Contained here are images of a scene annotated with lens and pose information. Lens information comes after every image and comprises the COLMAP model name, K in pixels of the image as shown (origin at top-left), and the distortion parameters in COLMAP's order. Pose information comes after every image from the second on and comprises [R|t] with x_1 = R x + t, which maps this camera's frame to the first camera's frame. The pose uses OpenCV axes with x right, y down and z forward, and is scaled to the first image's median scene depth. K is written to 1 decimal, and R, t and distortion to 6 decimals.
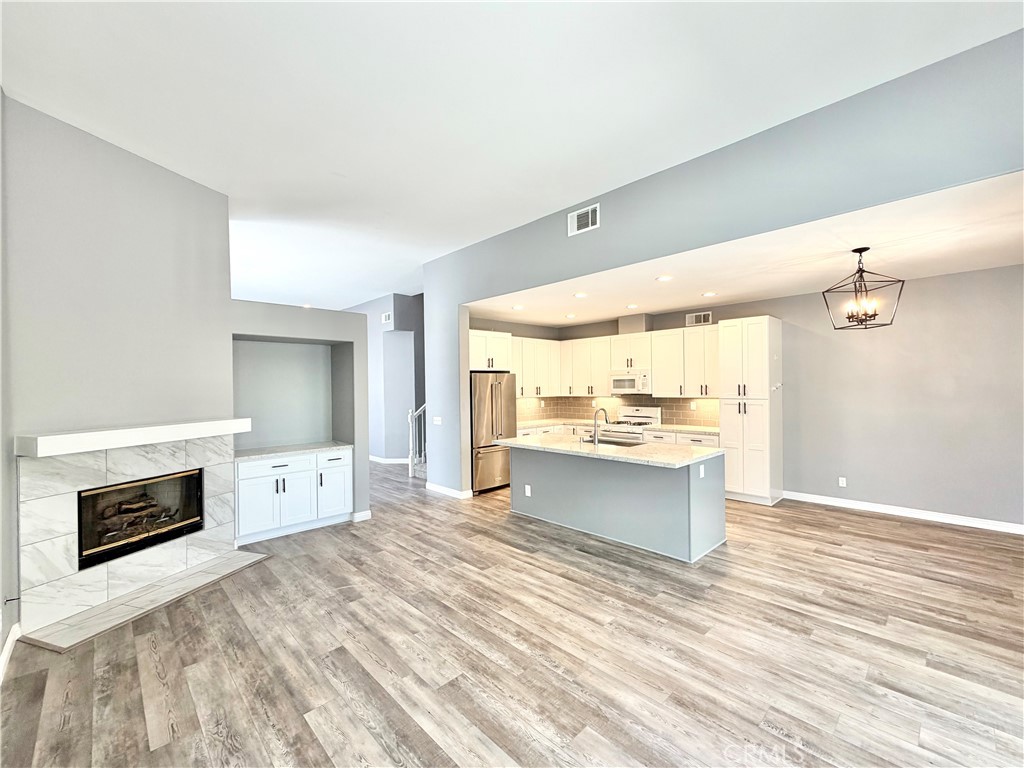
lens RADIAL K [[411.2, 0, 512.0], [0, 411.2, 384.0], [0, 0, 1]] dist [-0.002095, -0.000470]
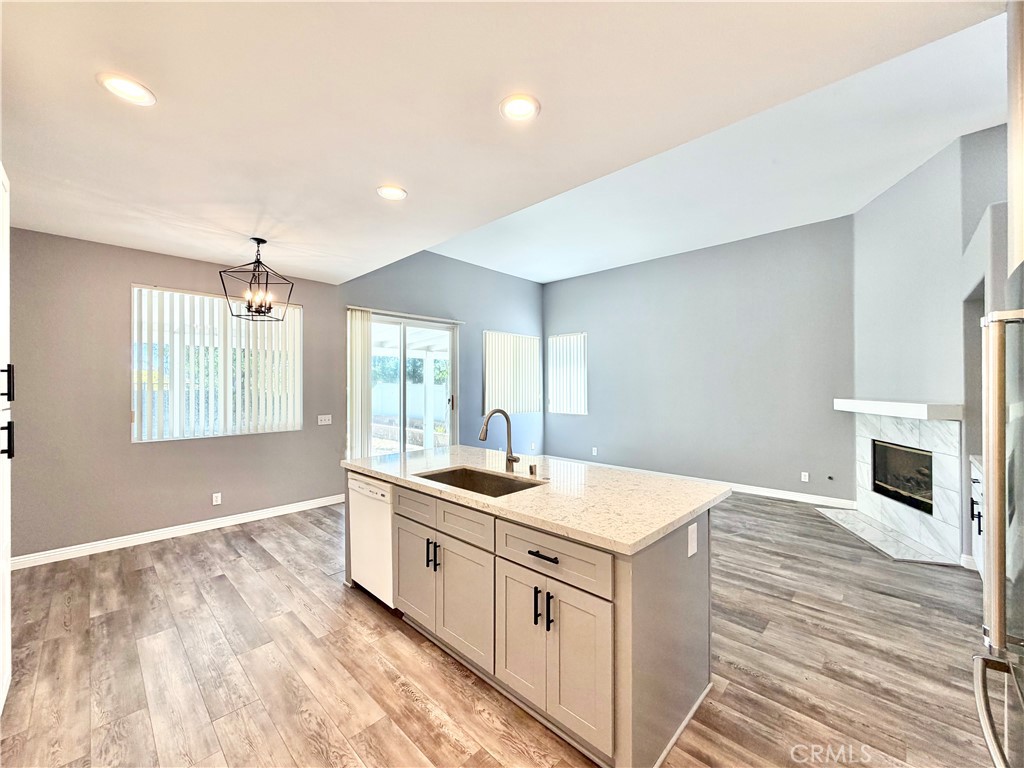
lens RADIAL K [[411.2, 0, 512.0], [0, 411.2, 384.0], [0, 0, 1]] dist [-0.002095, -0.000470]
pose [[-0.998711, 0.016168, -0.048122, 0.280404], [0.016559, 0.999833, -0.007735, 0.036872], [0.047988, -0.008522, -0.998812, 1.948309]]
